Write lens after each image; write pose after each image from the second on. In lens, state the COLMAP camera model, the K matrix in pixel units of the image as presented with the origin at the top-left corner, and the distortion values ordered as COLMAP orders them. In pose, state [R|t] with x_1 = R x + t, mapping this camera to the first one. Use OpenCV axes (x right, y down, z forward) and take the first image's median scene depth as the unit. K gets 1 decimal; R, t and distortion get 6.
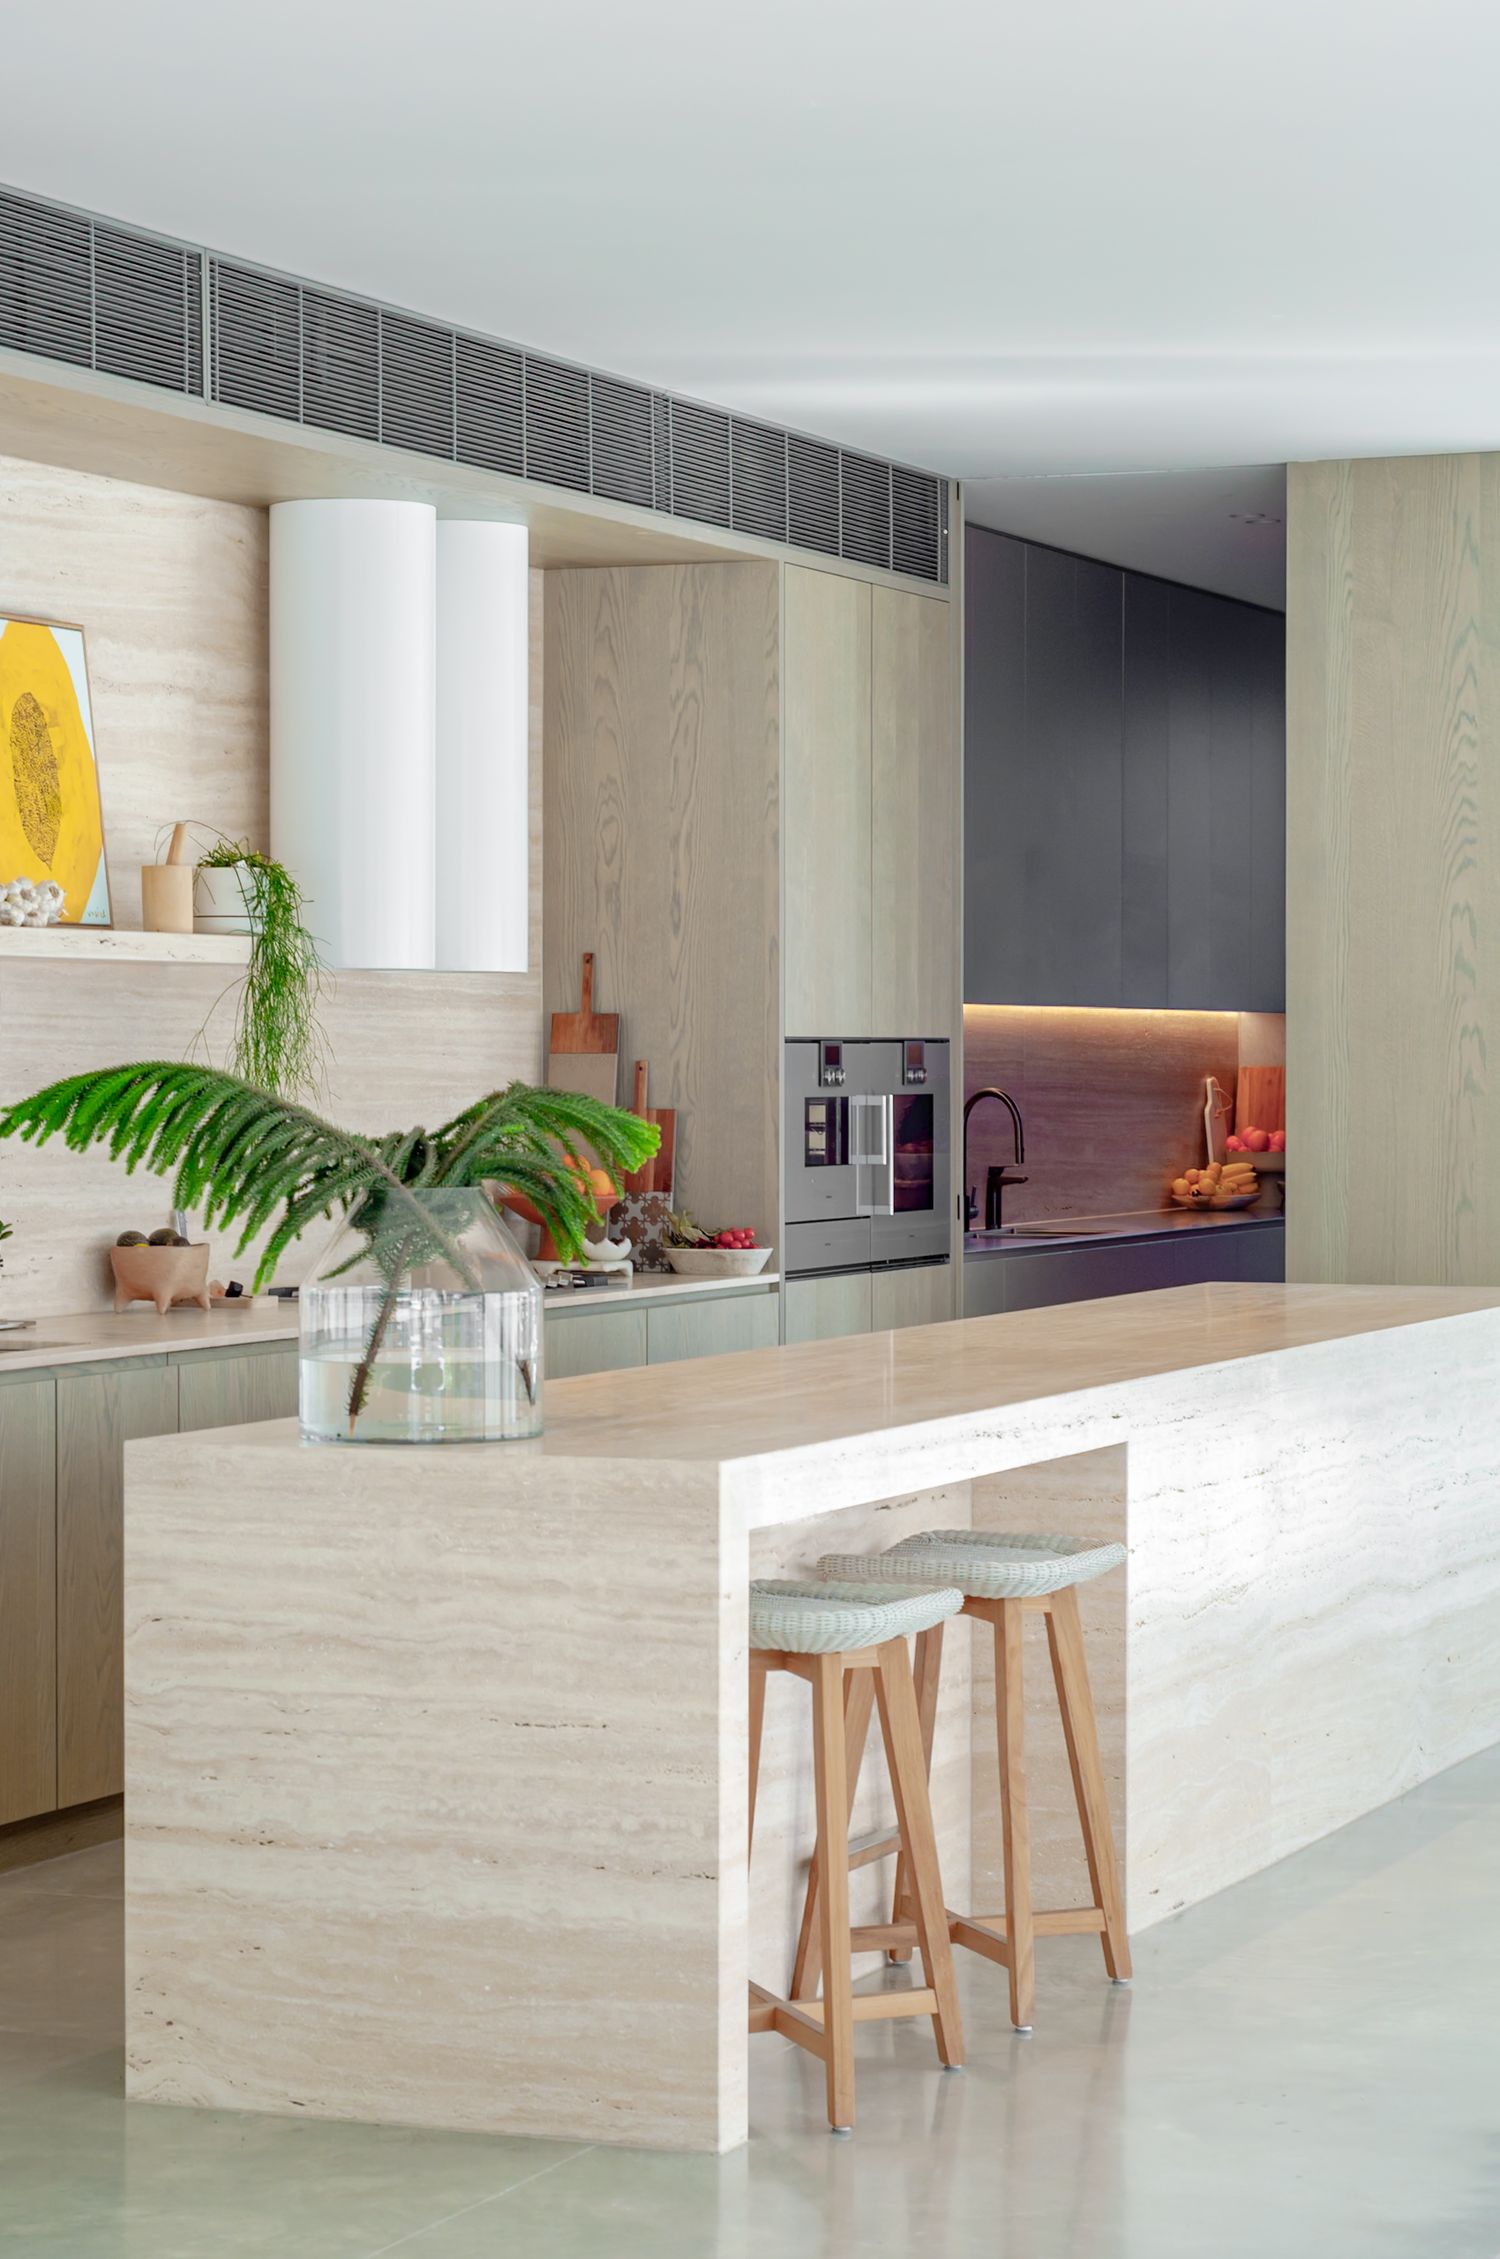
lens RADIAL K [[5015.5, 0, 750.0], [0, 5015.5, 1129.5], [0, 0, 1]] dist [-0.008254, -0.004314]
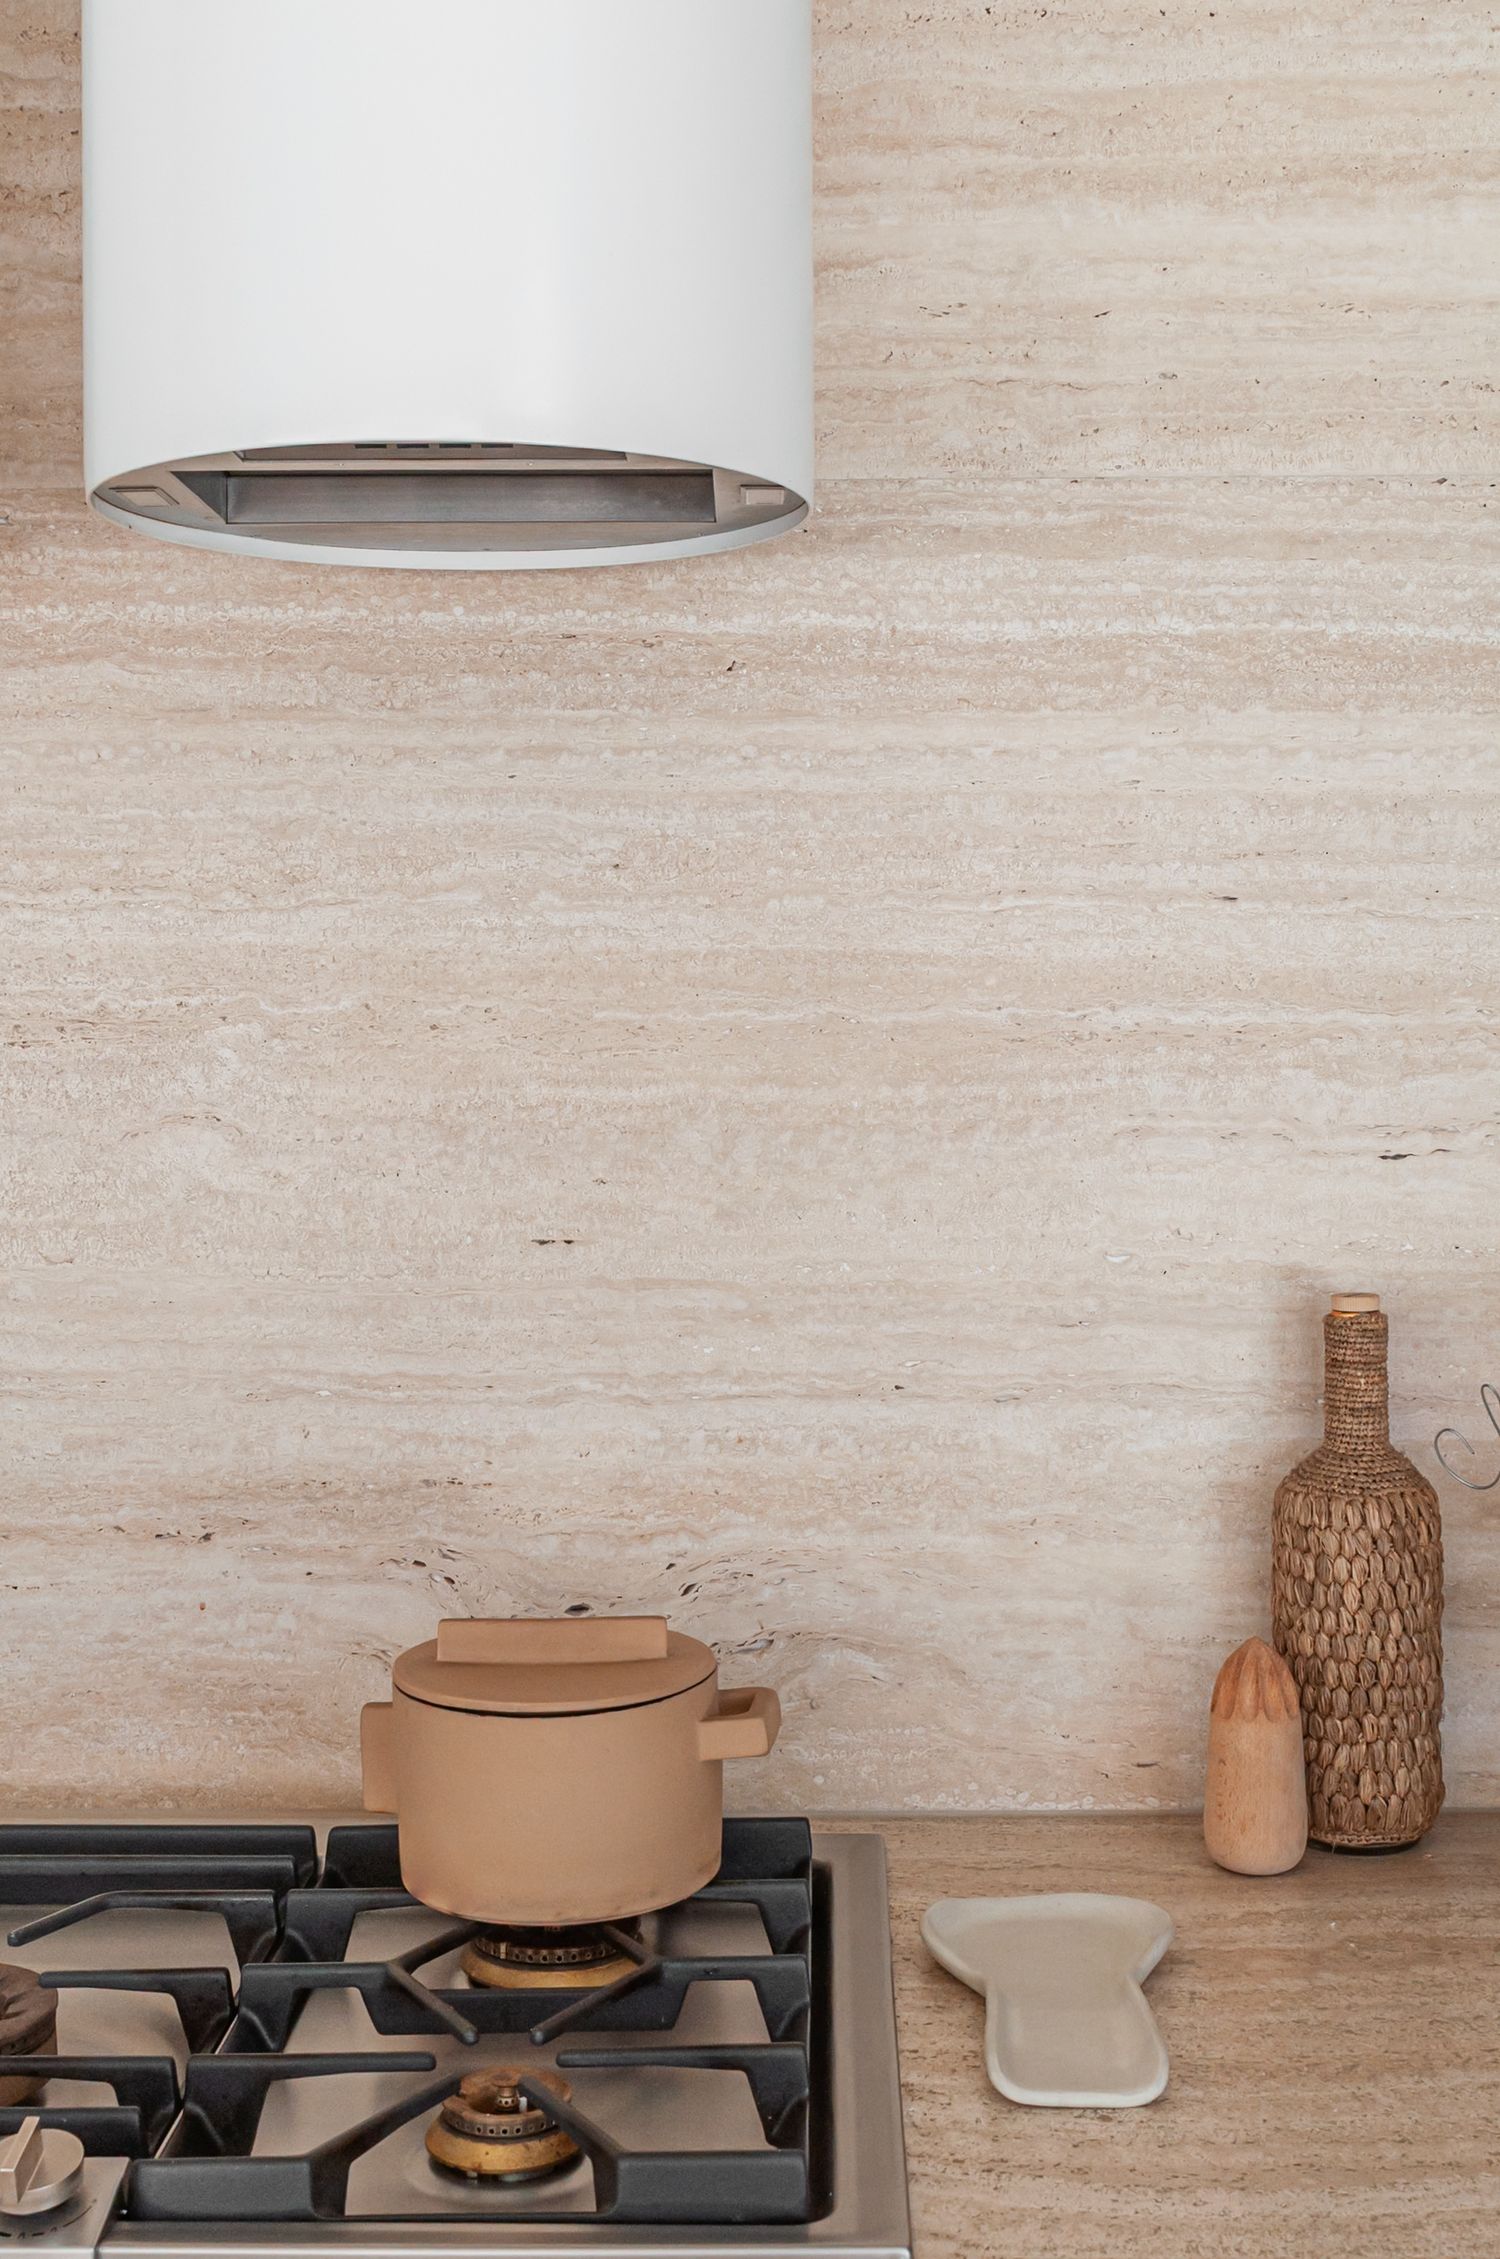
lens RADIAL K [[2782.7, 0, 750.0], [0, 2782.7, 1129.5], [0, 0, 1]] dist [-0.041961, 0.014847]
pose [[0.364374, 0.013416, -0.931156, 0.062806], [-0.007732, 0.999905, 0.011381, -0.005625], [0.931220, 0.003053, 0.364444, 1.029041]]
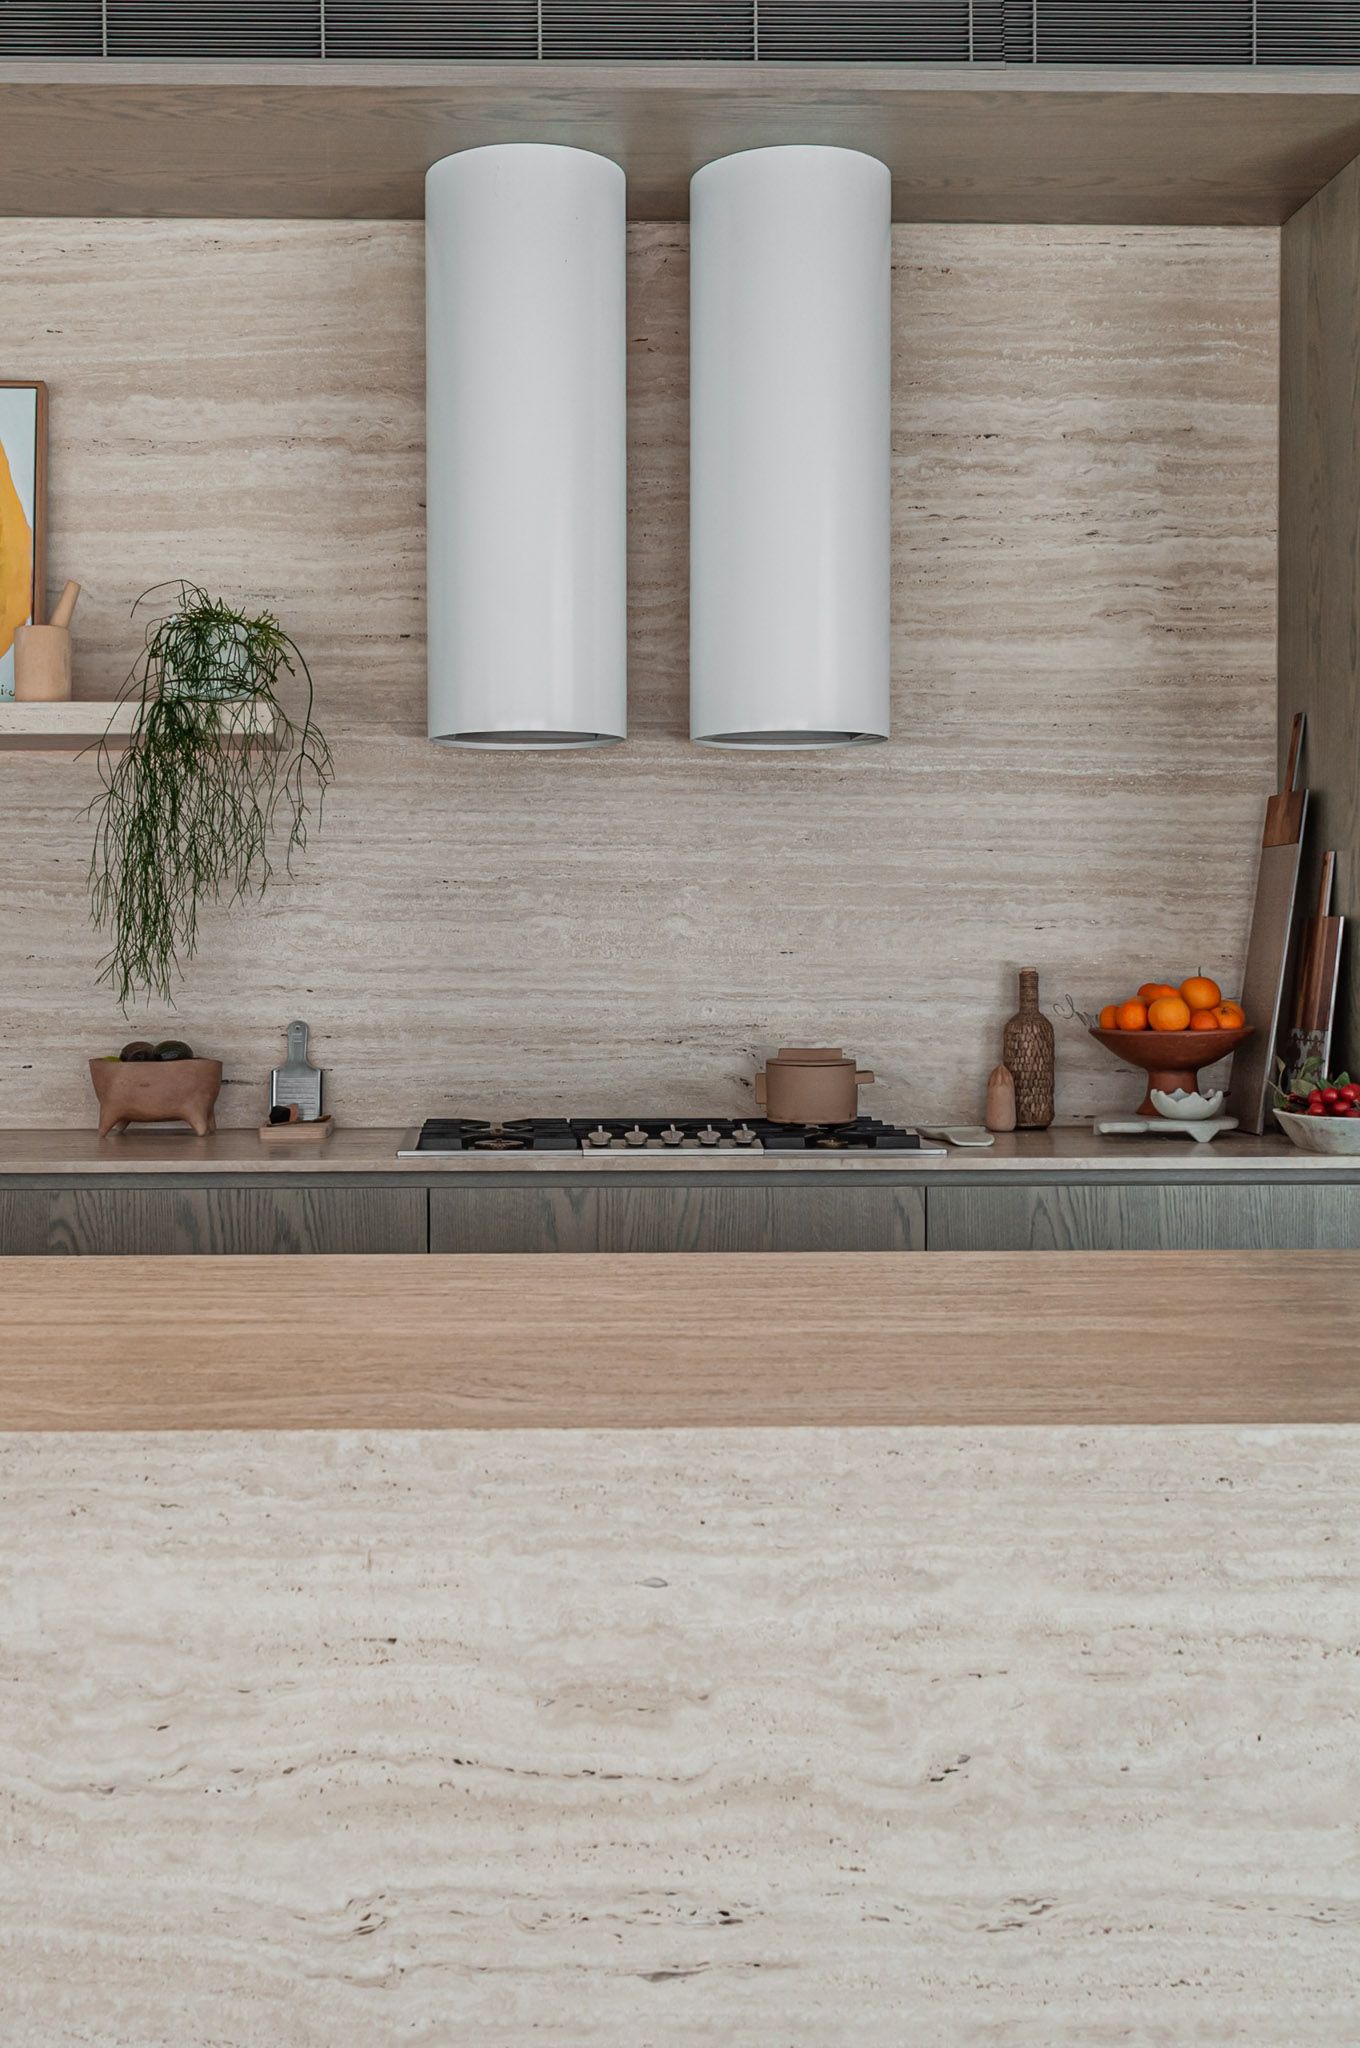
lens RADIAL K [[2145.6, 0, 536.3], [0, 2145.6, 993.4], [0, 0, 1]] dist [-0.001179, 0.008665]
pose [[0.399484, 0.015280, -0.916613, 0.252755], [-0.013450, 0.999851, 0.010806, 0.006019], [0.916641, 0.008012, 0.399630, 0.879729]]
